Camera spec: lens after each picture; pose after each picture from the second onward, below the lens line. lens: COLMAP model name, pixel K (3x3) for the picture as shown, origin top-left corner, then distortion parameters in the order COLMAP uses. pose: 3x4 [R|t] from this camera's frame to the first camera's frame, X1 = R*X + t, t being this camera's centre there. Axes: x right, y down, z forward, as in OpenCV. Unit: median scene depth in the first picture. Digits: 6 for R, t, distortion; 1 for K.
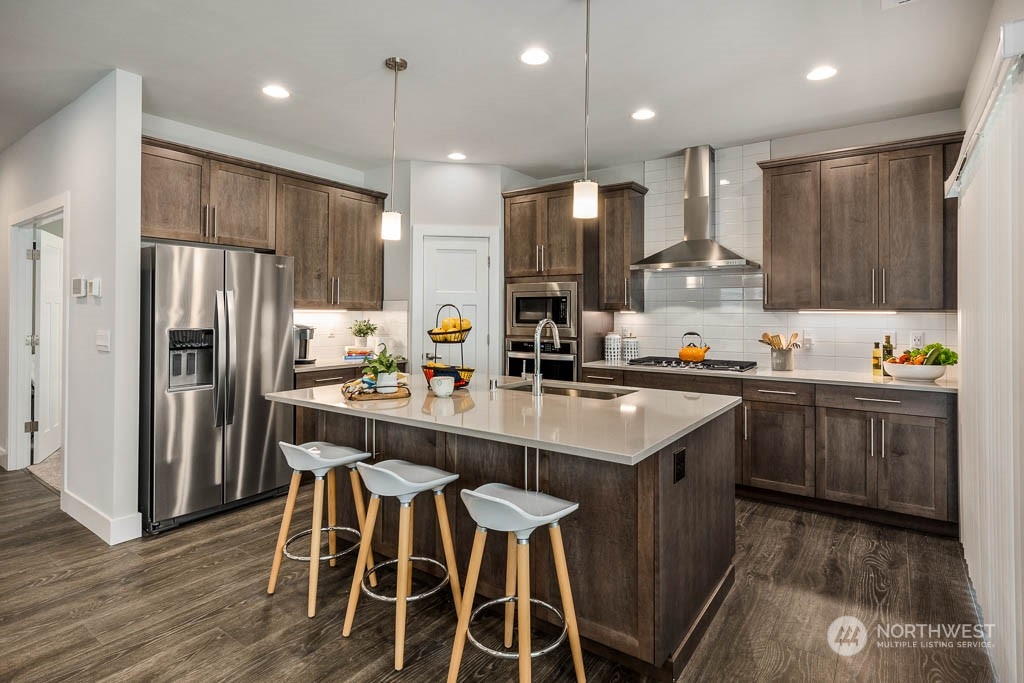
lens RADIAL K [[526.6, 0, 512.4], [0, 526.6, 314.8], [0, 0, 1]] dist [0.000450, 0.000027]
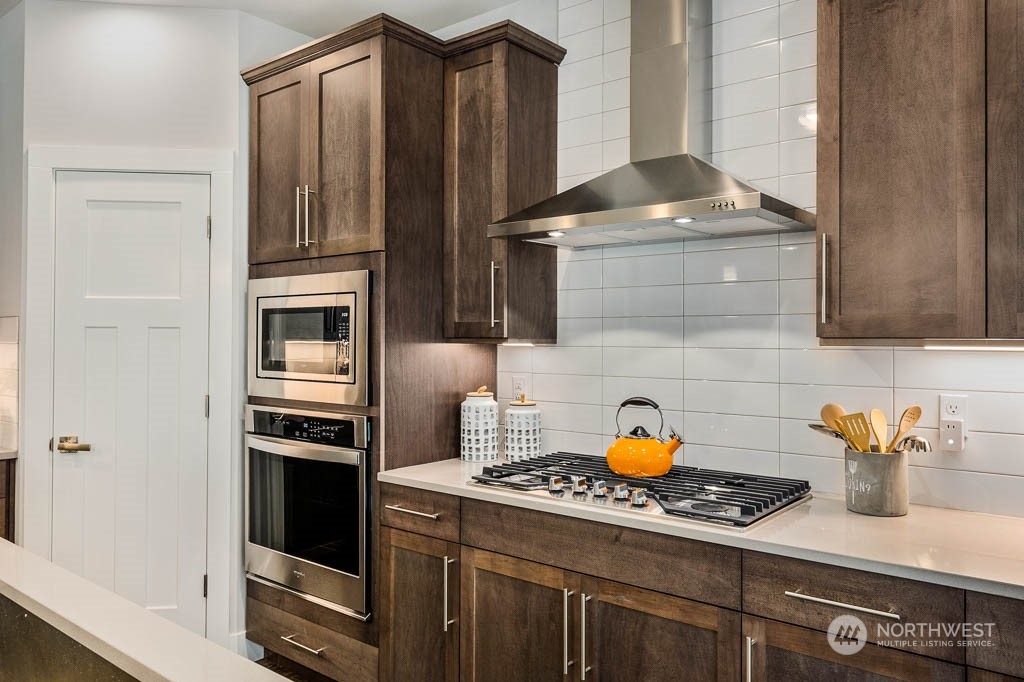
lens RADIAL K [[738.0, 0, 512.0], [0, 738.0, 341.0], [0, 0, 1]] dist [-0.000554, -0.000598]
pose [[0.998801, 0.000732, -0.048956, 0.259765], [-0.000857, 0.999996, -0.002529, -0.006602], [0.048954, 0.002568, 0.998798, 0.437853]]
